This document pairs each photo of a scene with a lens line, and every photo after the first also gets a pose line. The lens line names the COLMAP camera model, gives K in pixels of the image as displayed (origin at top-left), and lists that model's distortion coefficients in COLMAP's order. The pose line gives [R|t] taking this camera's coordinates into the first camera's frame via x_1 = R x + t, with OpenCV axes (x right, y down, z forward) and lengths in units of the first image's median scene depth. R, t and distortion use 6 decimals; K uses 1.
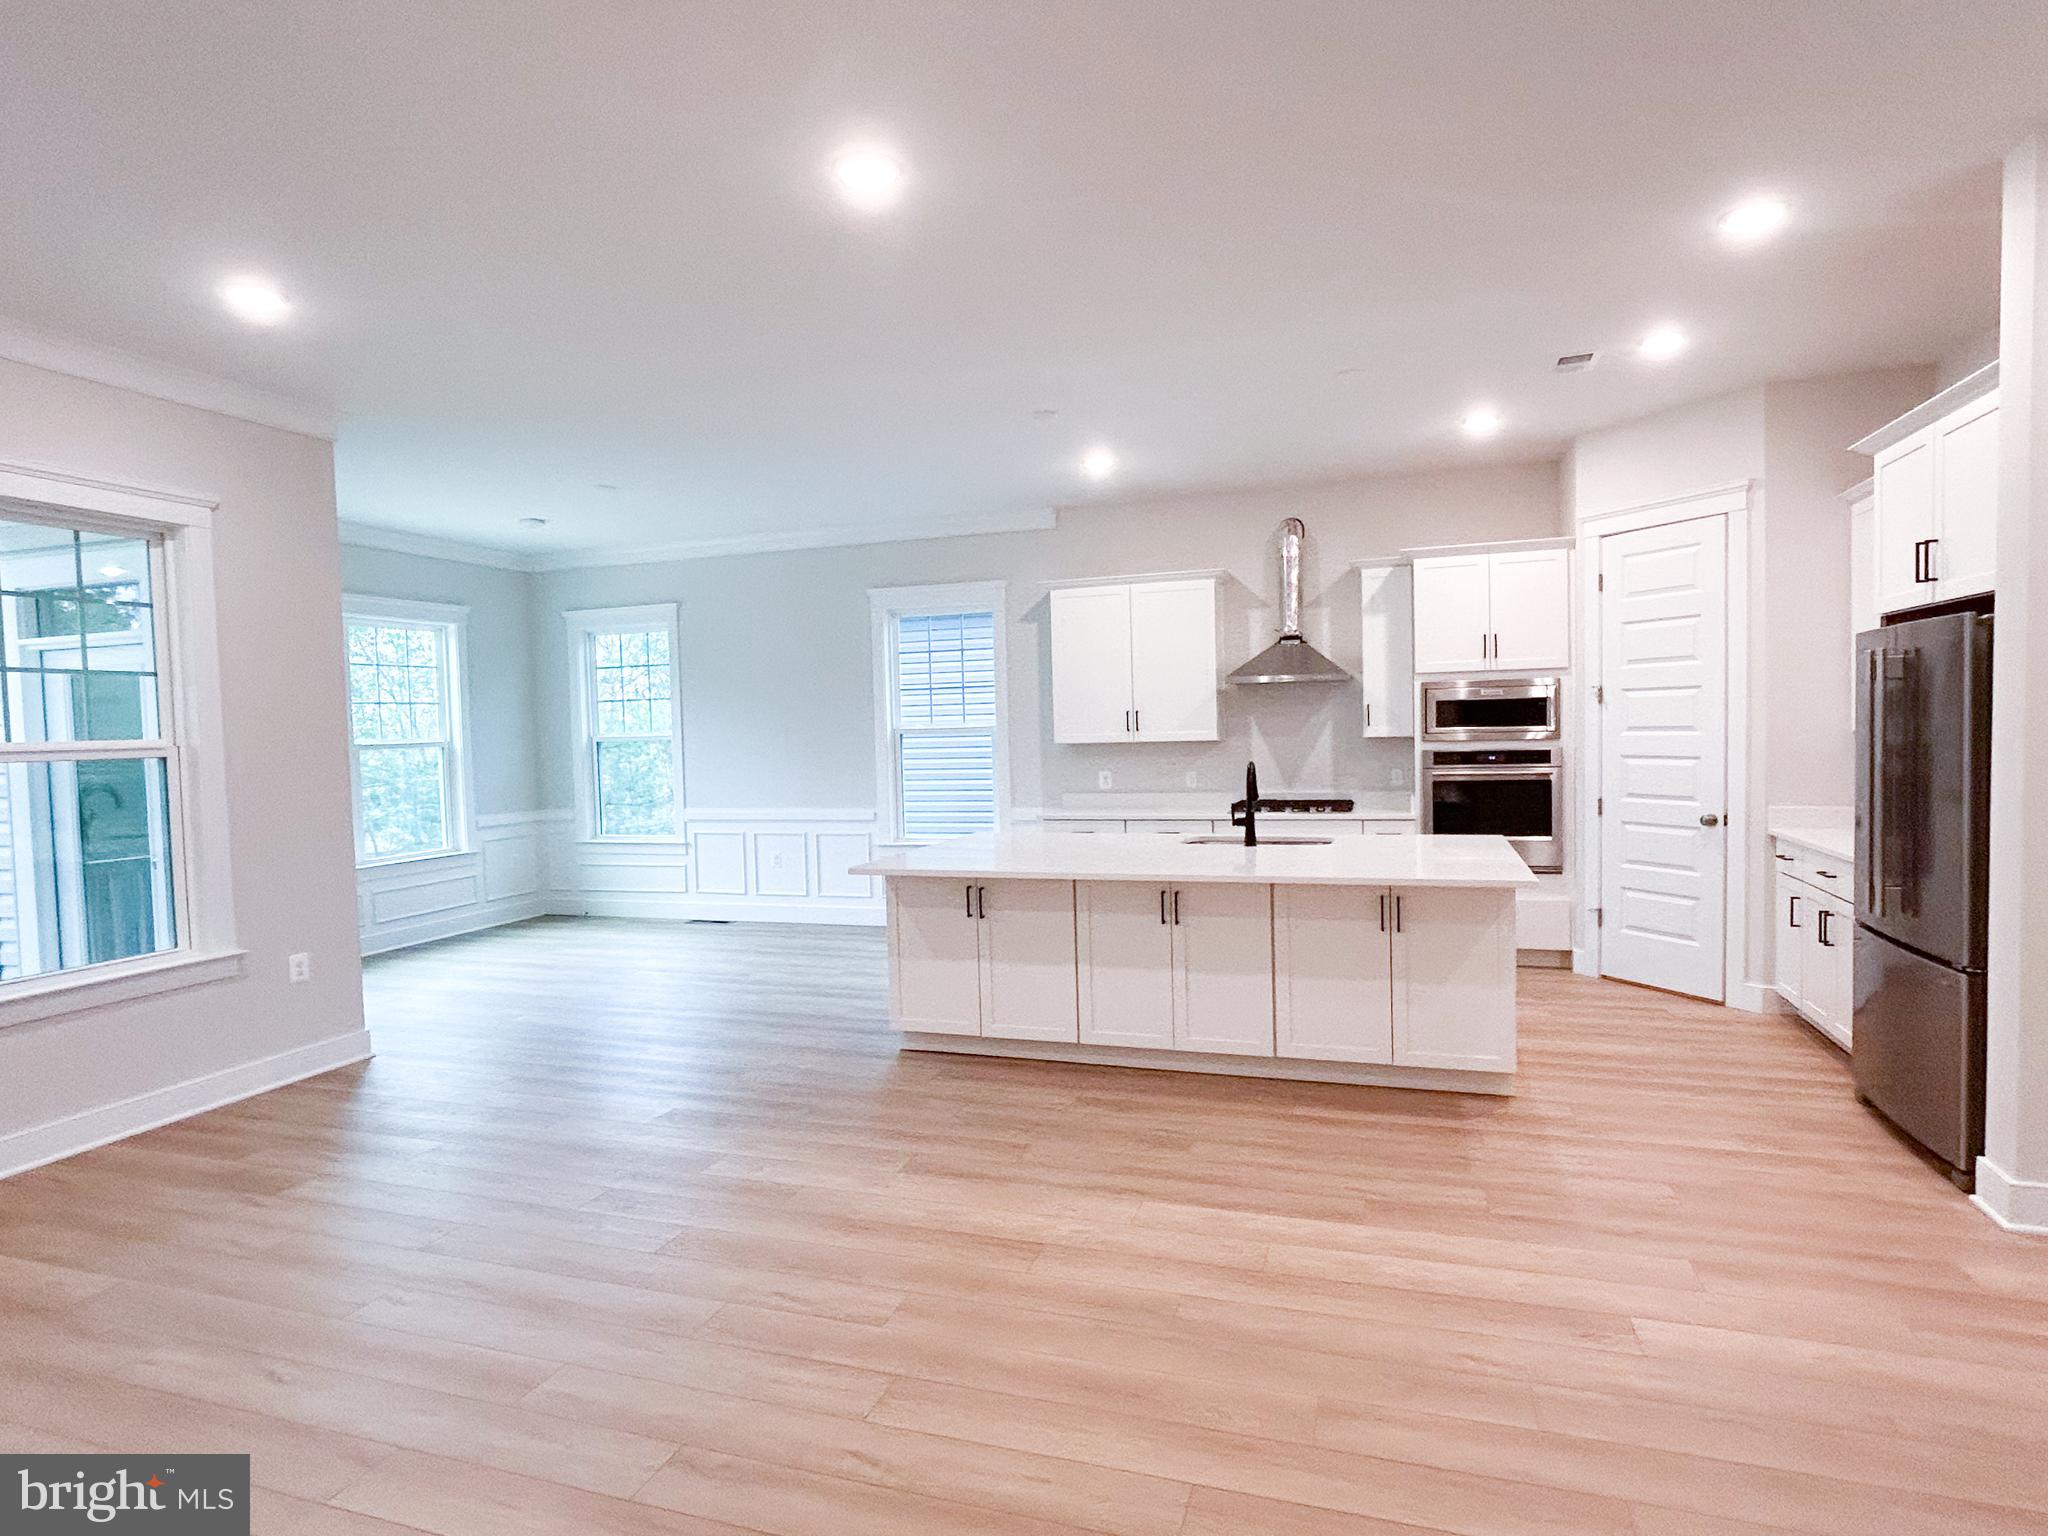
lens RADIAL K [[1172.8, 0, 1024.0], [0, 1172.8, 768.0], [0, 0, 1]] dist [0.000502, -0.000063]
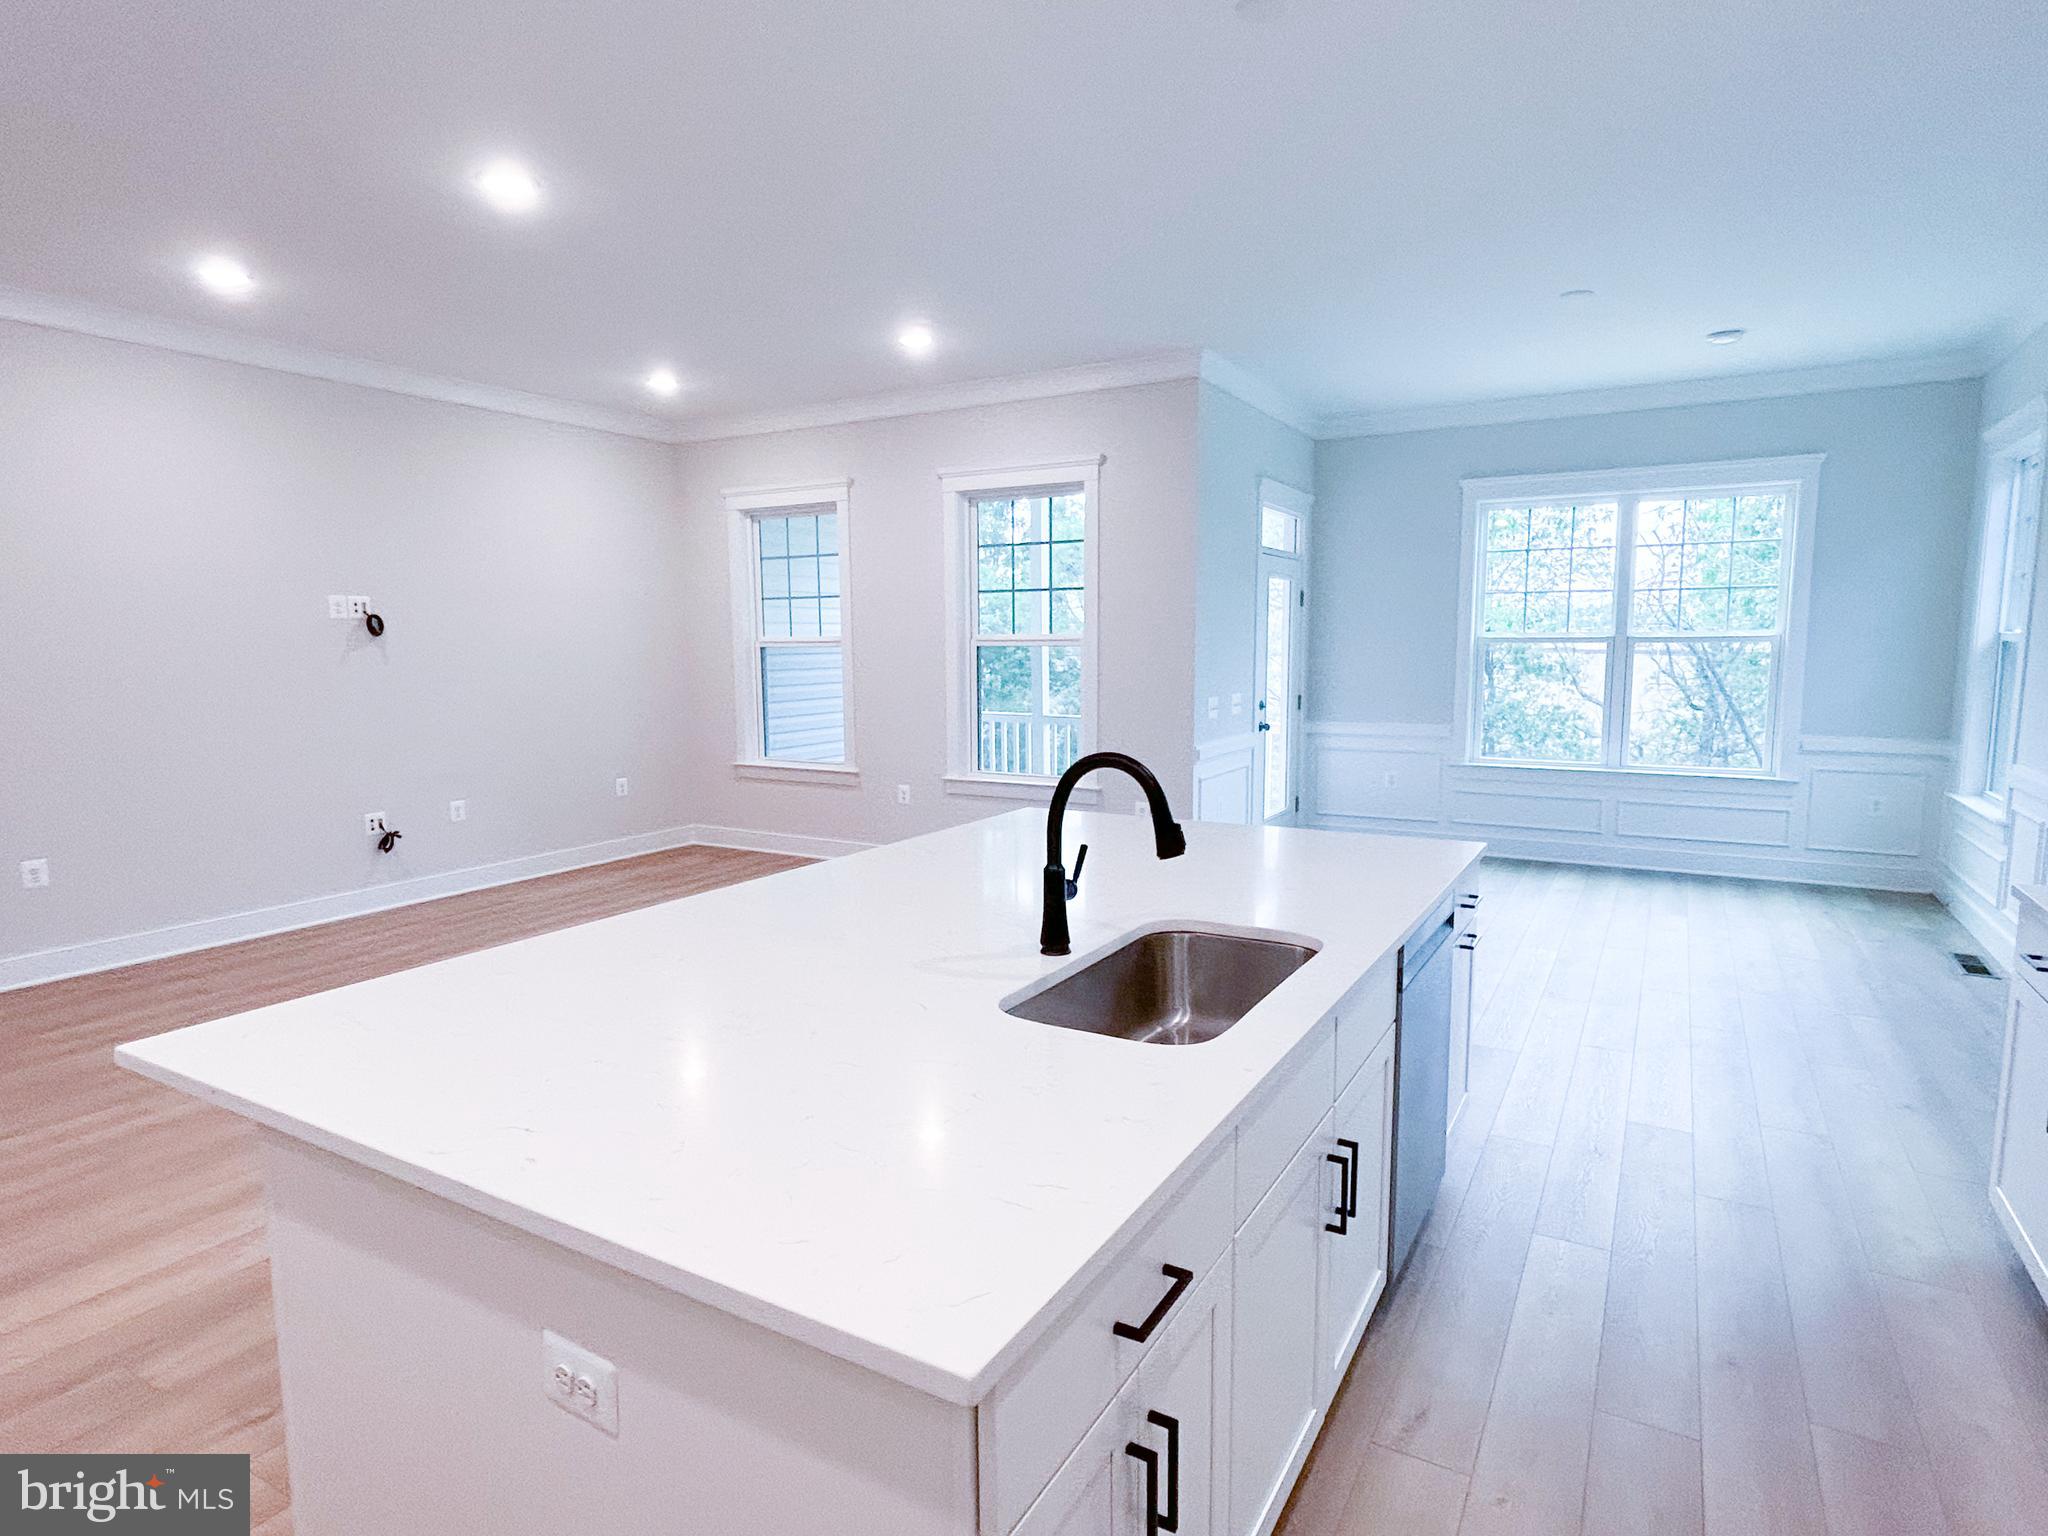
lens RADIAL K [[1172.8, 0, 1024.0], [0, 1172.8, 768.0], [0, 0, 1]] dist [0.000502, -0.000063]
pose [[-0.171997, 0.133410, -0.976022, 0.495185], [-0.023142, 0.989967, 0.139394, -0.043683], [0.984826, 0.046563, -0.167183, 0.880509]]
